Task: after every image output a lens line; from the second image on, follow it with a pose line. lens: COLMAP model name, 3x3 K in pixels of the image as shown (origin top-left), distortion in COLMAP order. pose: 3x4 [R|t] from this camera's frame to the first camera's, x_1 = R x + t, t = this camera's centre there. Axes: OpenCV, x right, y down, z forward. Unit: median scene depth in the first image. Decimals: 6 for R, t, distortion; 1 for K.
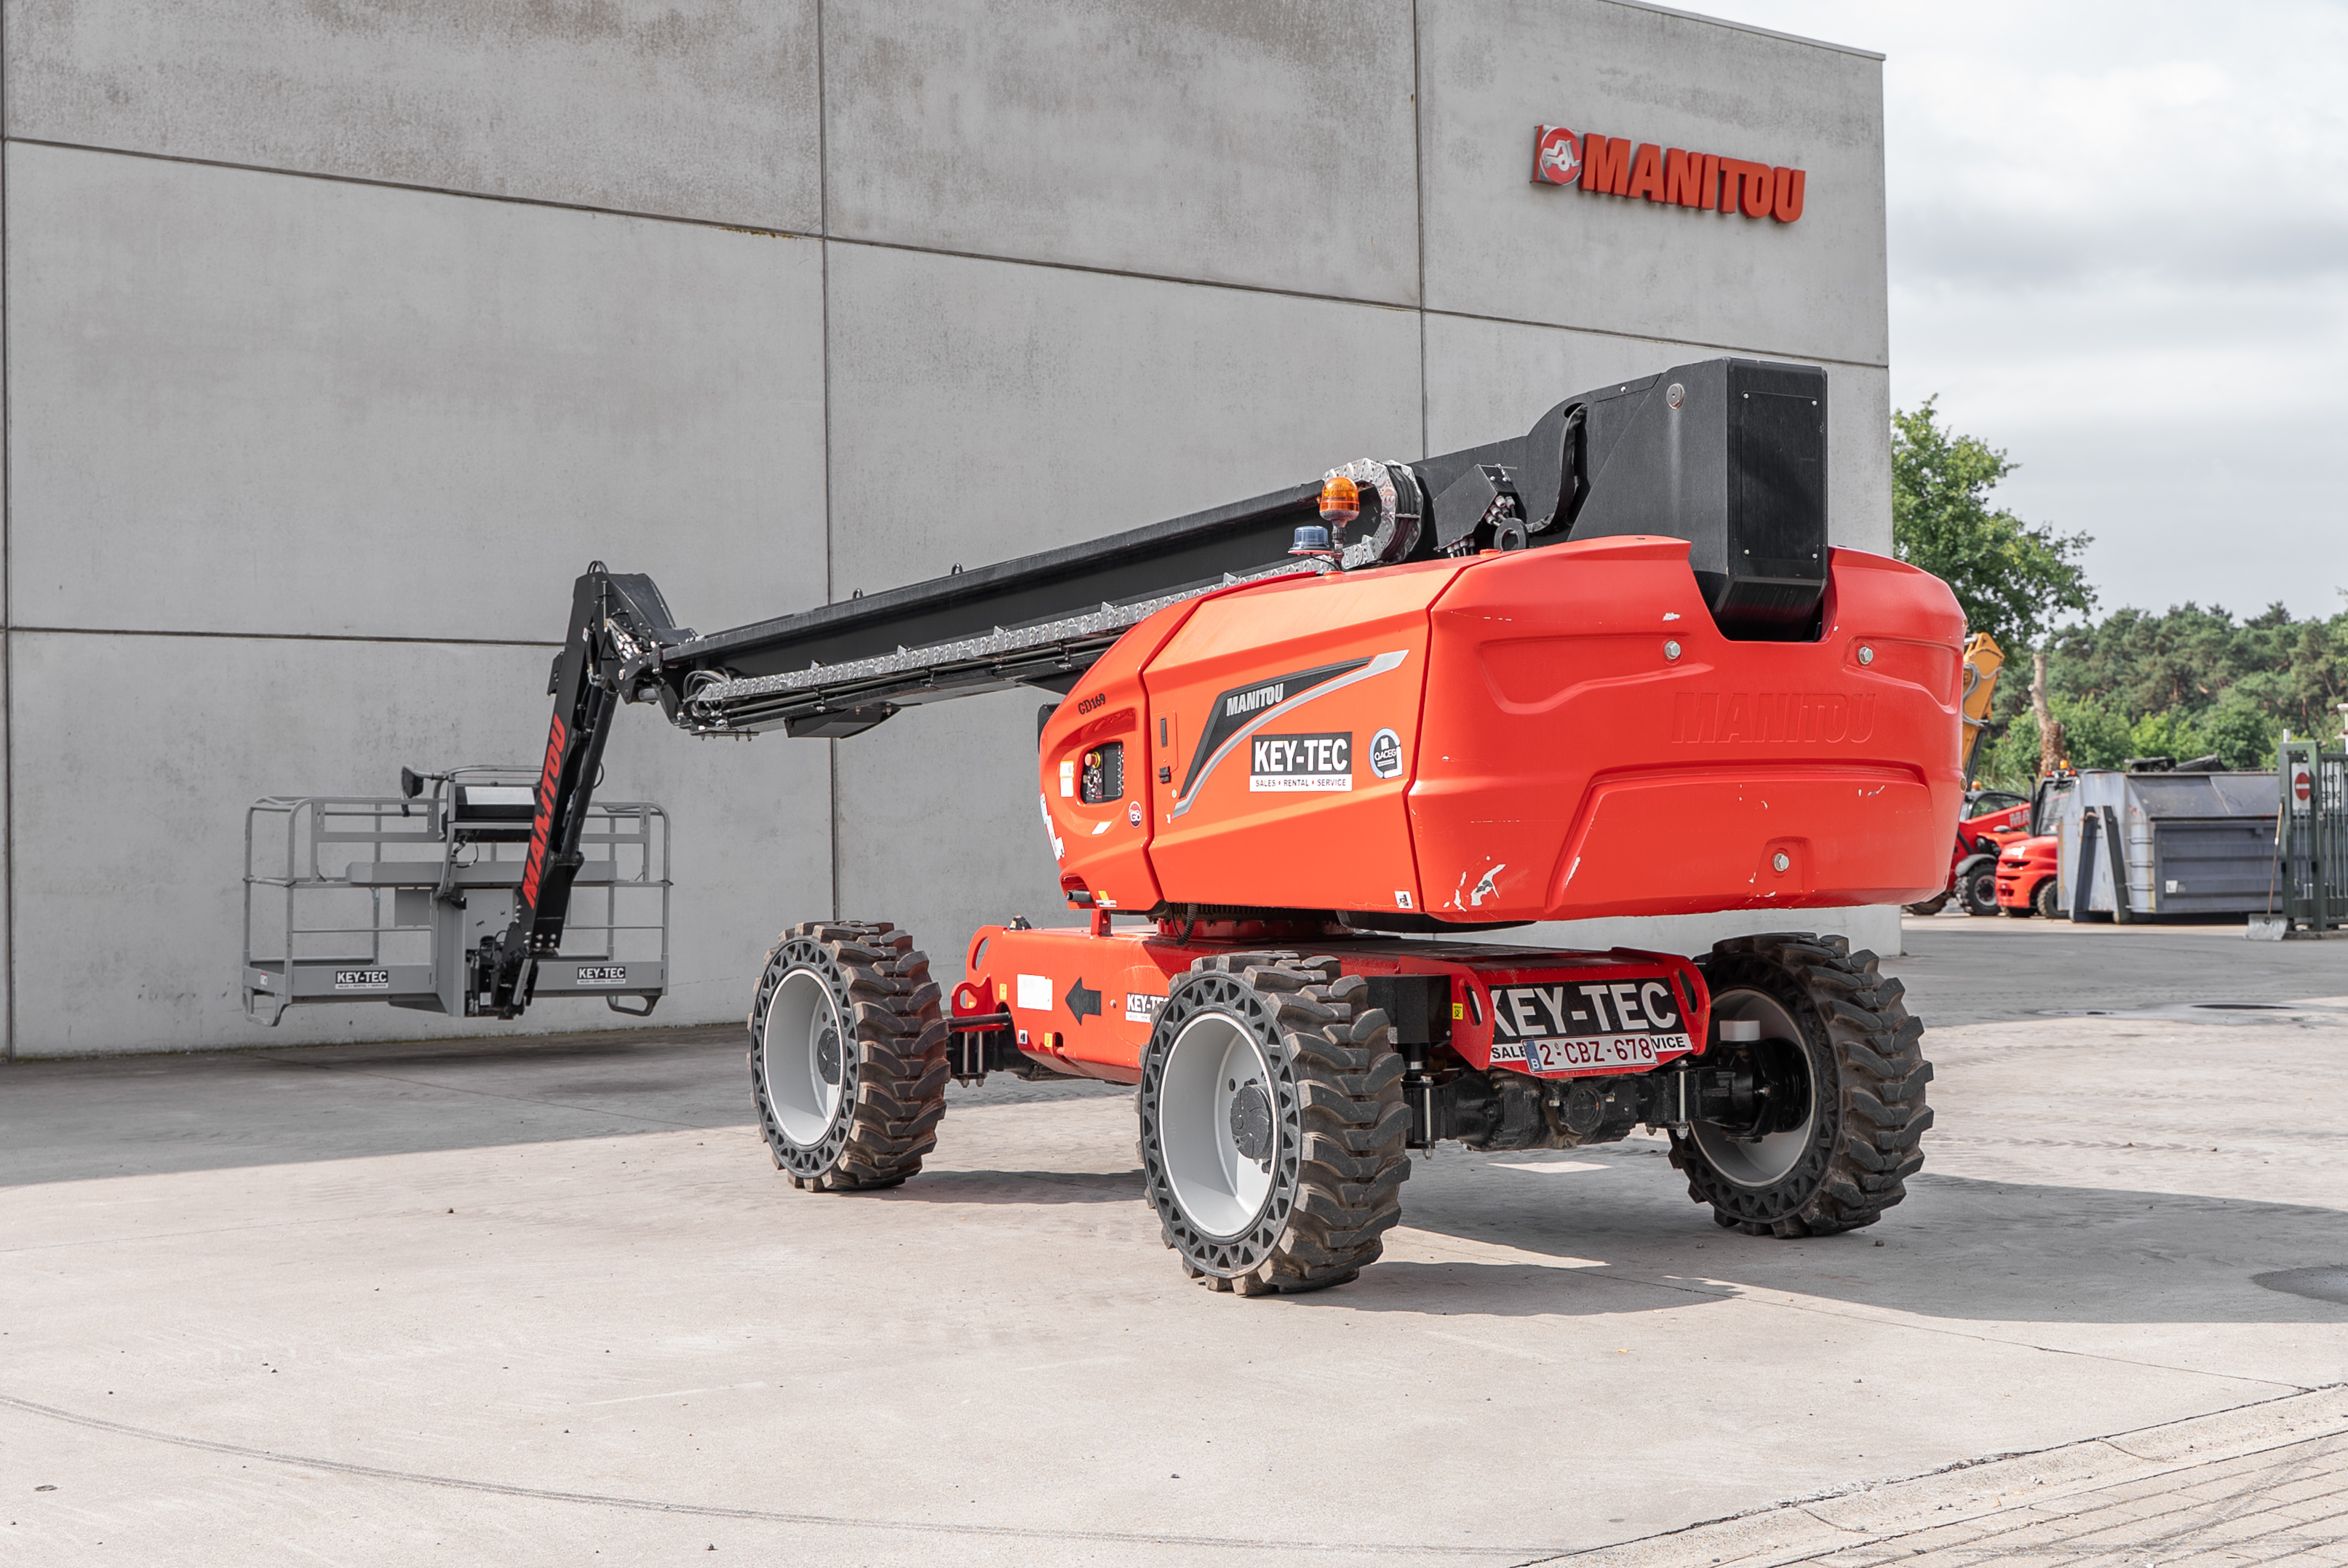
lens RADIAL K [[2984.0, 0, 1098.6], [0, 2984.0, 765.6], [0, 0, 1]] dist [-0.005991, 0.000000]
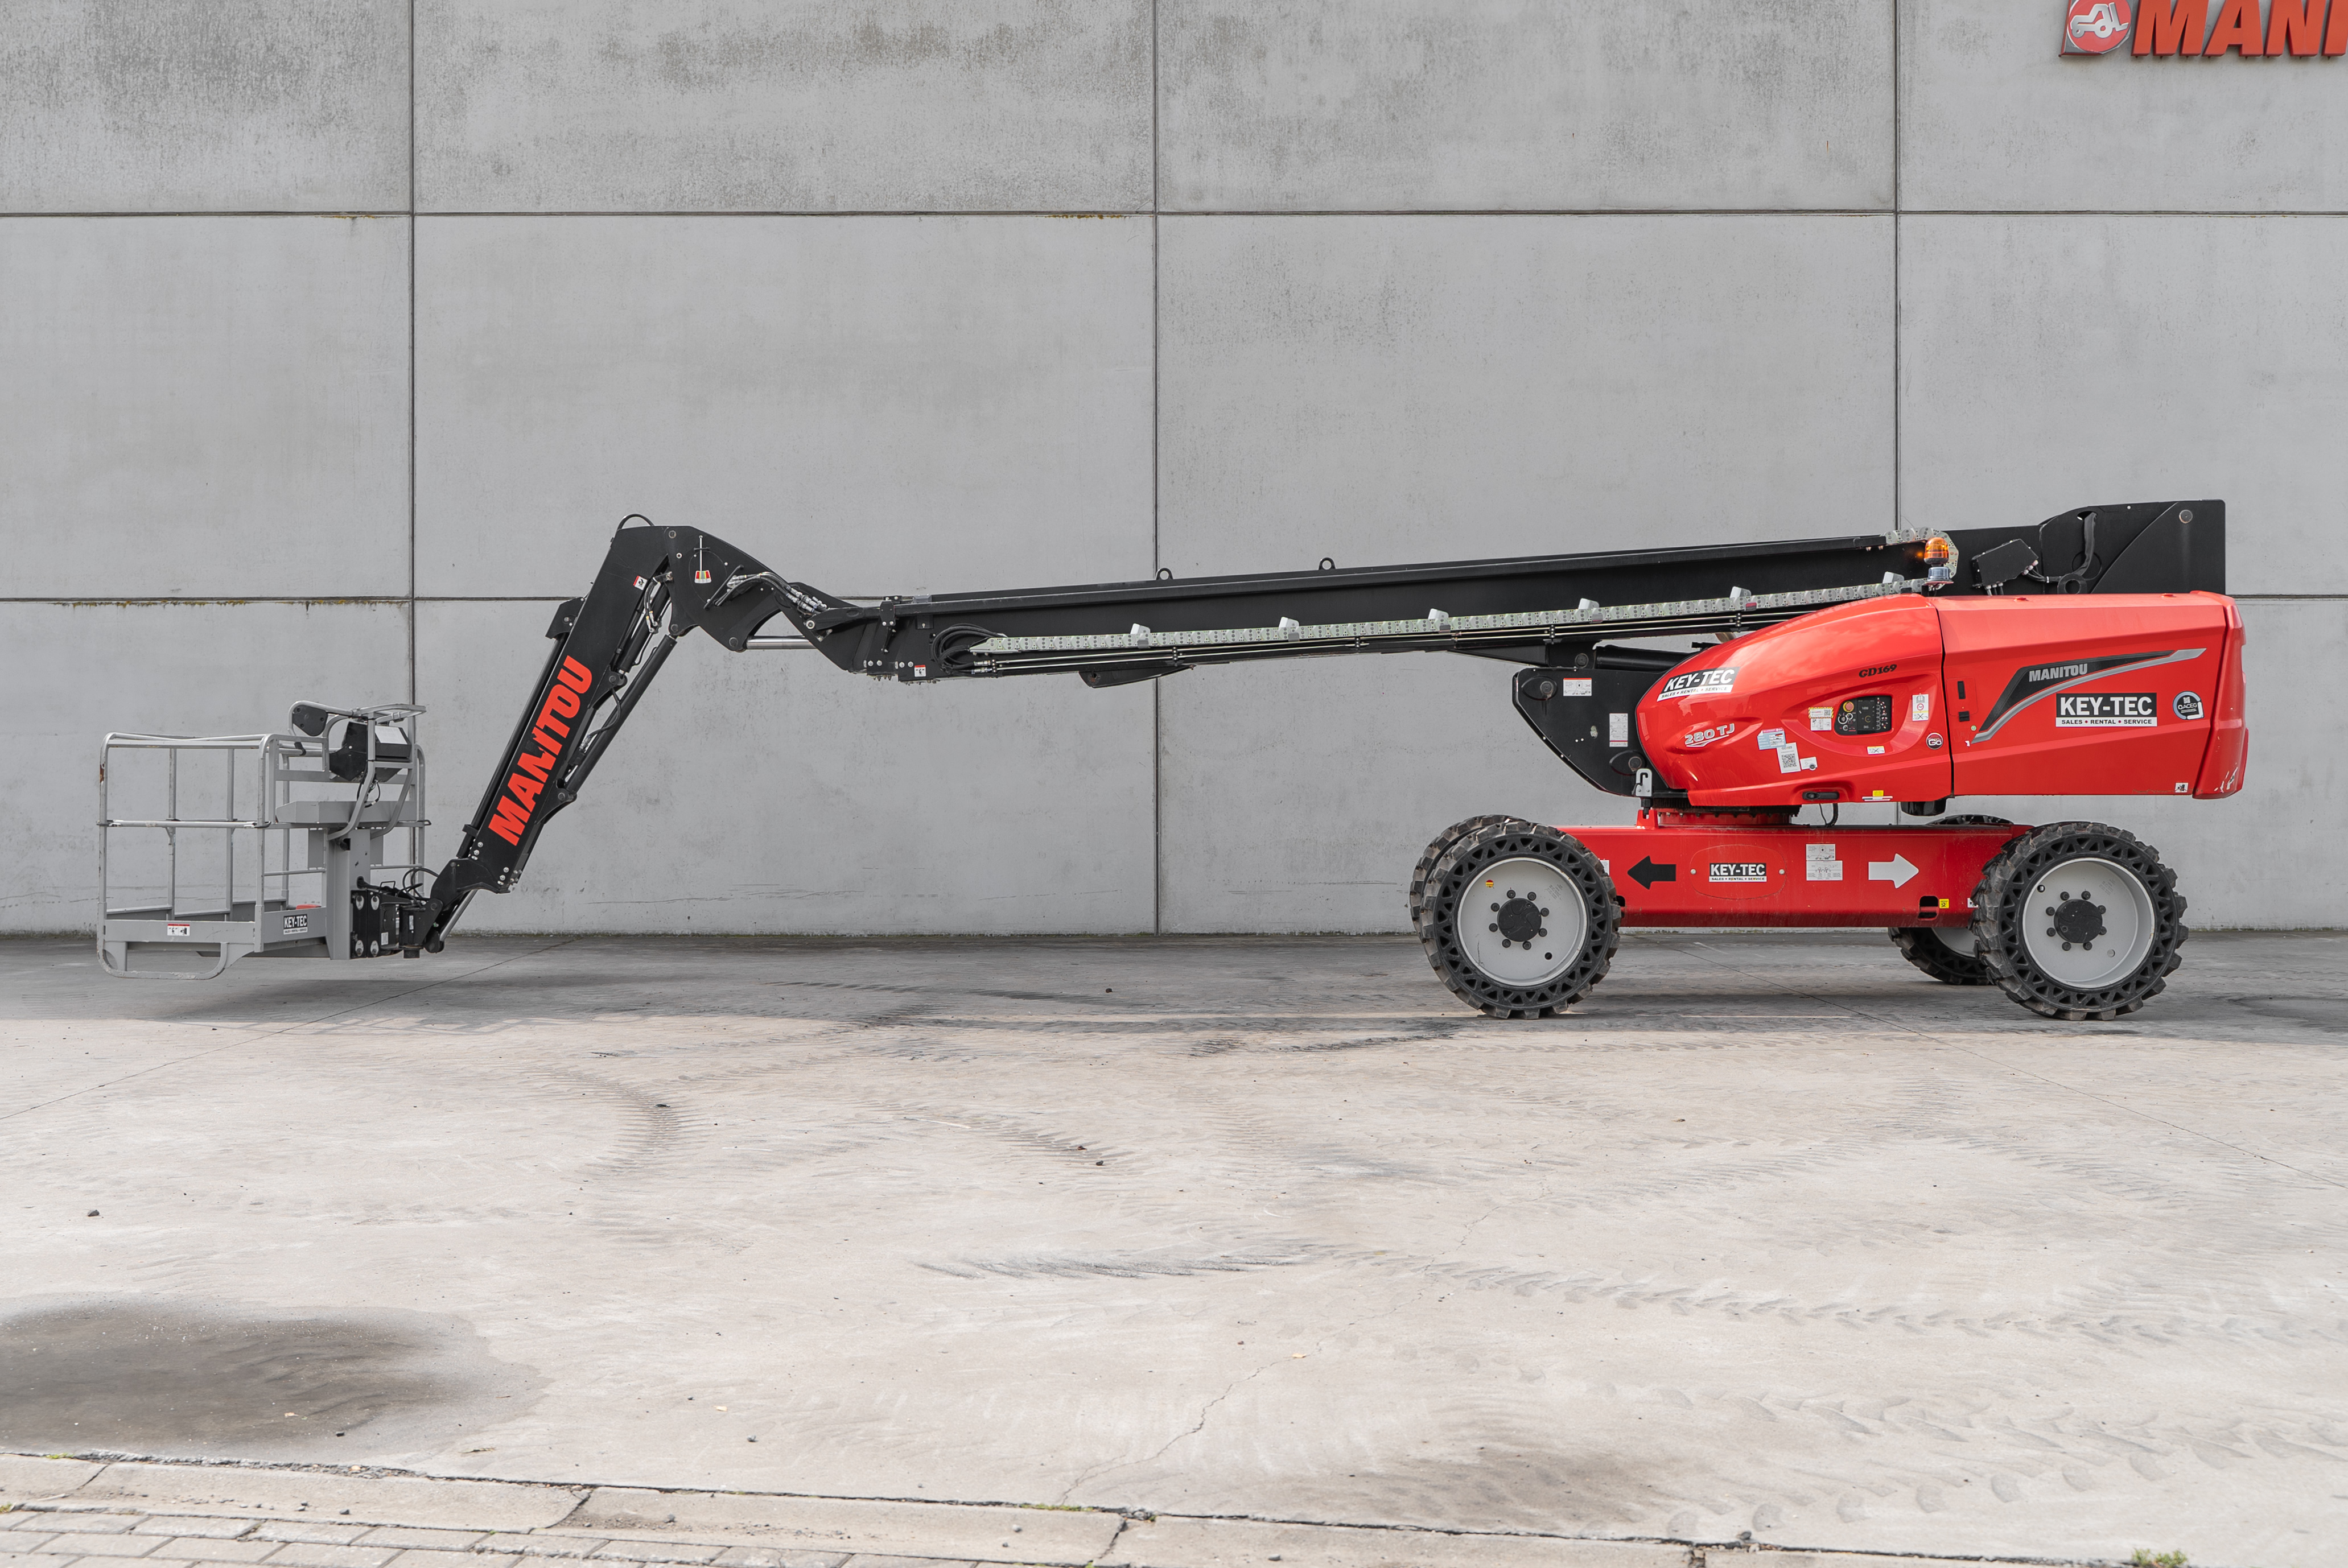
lens RADIAL K [[2528.8, 0, 1178.1], [0, 2528.8, 793.8], [0, 0, 1]] dist [-0.007681, 0.000000]
pose [[0.813744, 0.016760, -0.580981, 0.458573], [0.003470, 0.999426, 0.033692, 0.002131], [0.581213, -0.029433, 0.813219, 0.260331]]
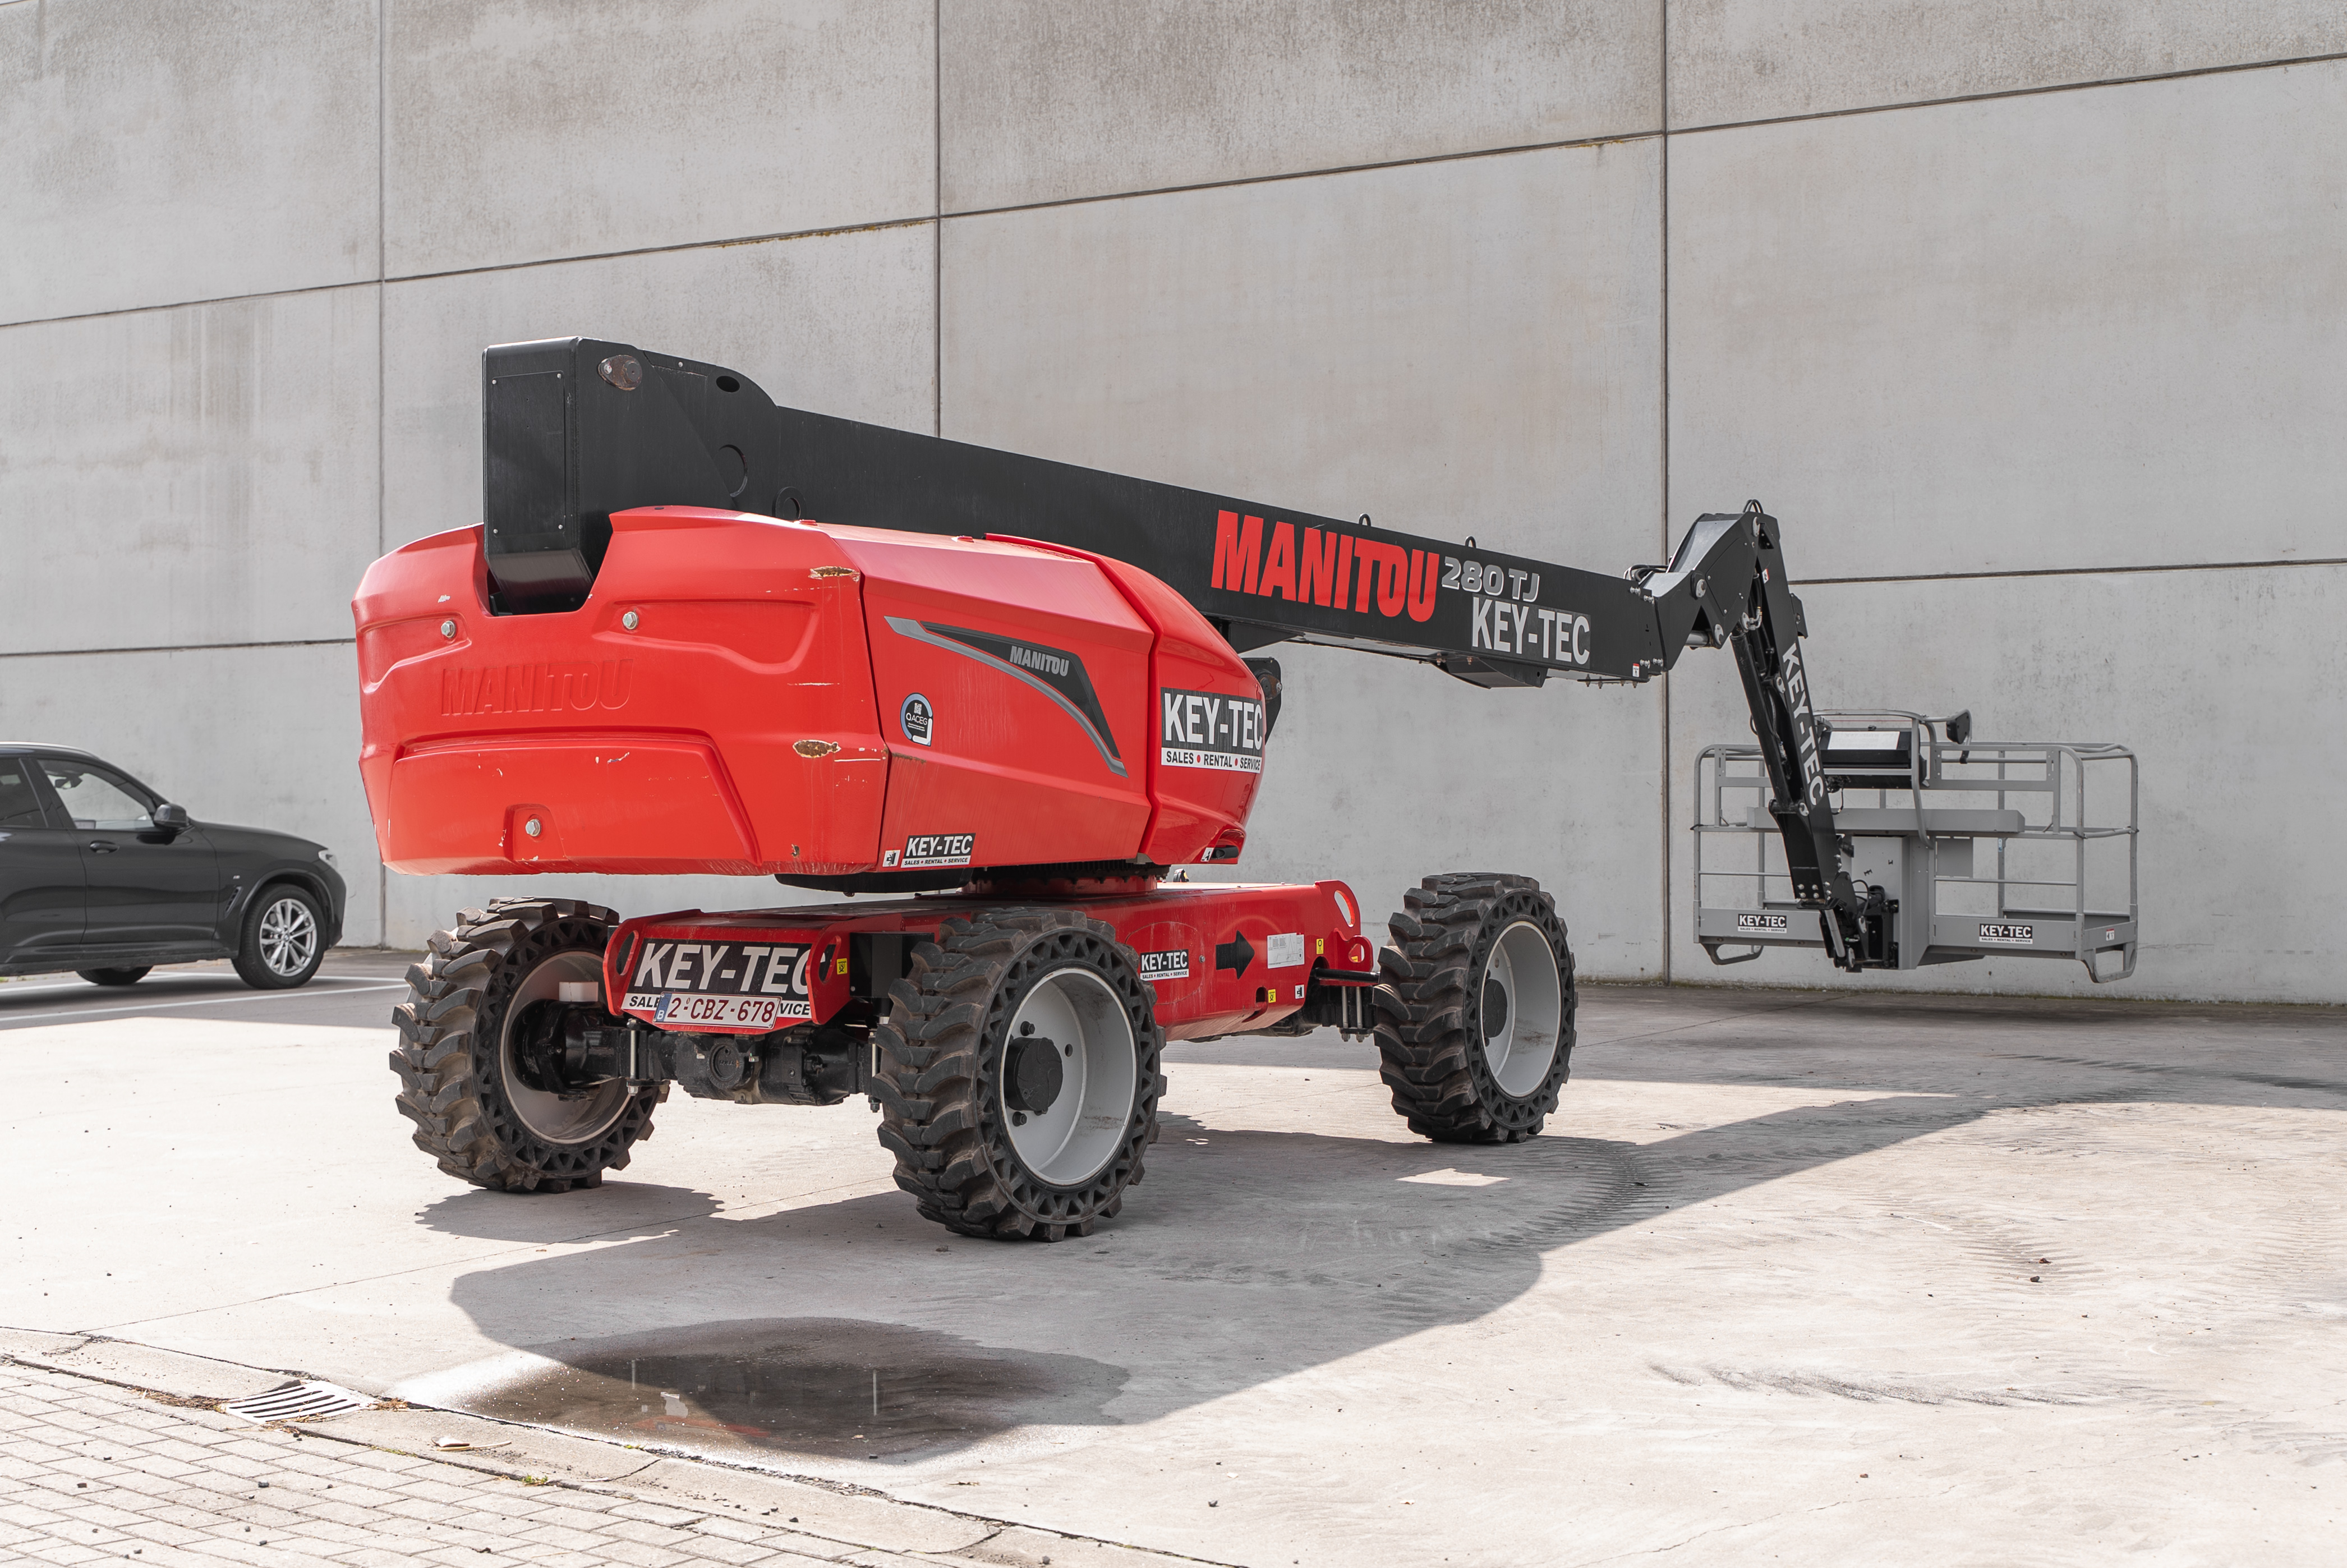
lens RADIAL K [[3238.9, 0, 1173.1], [0, 3238.9, 778.1], [0, 0, 1]] dist [-0.002505, 0.000000]
pose [[0.403731, 0.007039, -0.914851, 0.548787], [0.019838, 0.999668, 0.016446, 0.000505], [0.914663, -0.024789, 0.403457, 0.306445]]
